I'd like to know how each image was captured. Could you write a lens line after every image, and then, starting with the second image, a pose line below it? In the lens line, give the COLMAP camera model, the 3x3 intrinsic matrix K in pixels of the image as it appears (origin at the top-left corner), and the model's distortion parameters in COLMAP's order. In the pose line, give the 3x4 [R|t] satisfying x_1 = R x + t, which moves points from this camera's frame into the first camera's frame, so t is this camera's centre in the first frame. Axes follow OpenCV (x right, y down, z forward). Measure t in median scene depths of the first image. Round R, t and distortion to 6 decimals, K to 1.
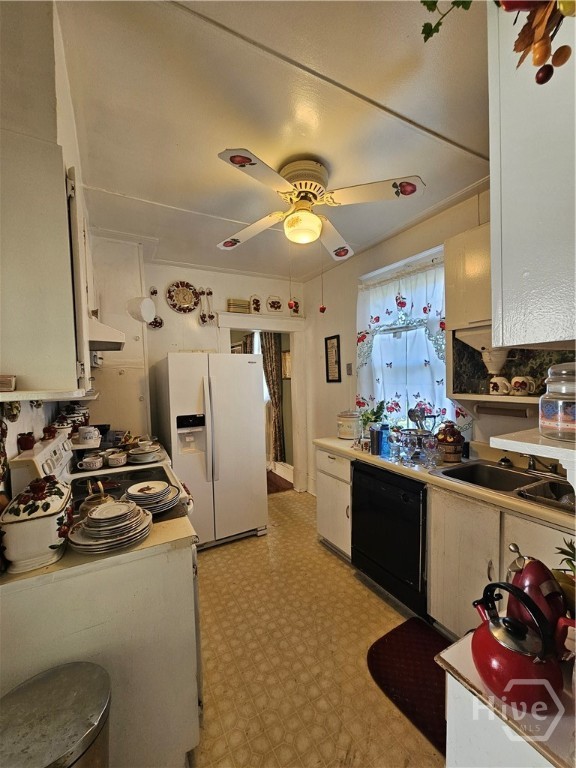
lens RADIAL K [[316.2, 0, 293.8], [0, 316.2, 385.9], [0, 0, 1]] dist [-0.004817, 0.001905]
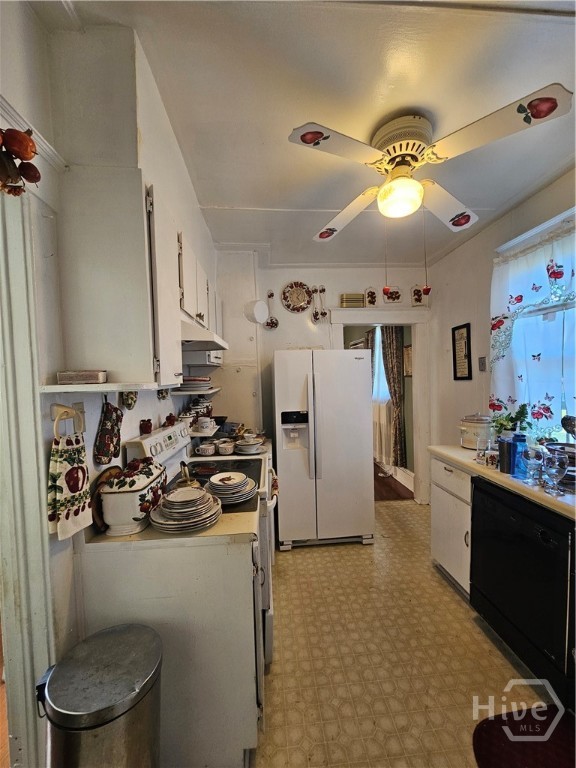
lens RADIAL K [[316.2, 0, 296.0], [0, 316.2, 385.2], [0, 0, 1]] dist [-0.004817, 0.001905]
pose [[0.910996, 0.009462, -0.412307, 0.113280], [-0.008759, 0.999955, 0.003597, 0.005269], [0.412323, 0.000335, 0.911038, 0.088488]]
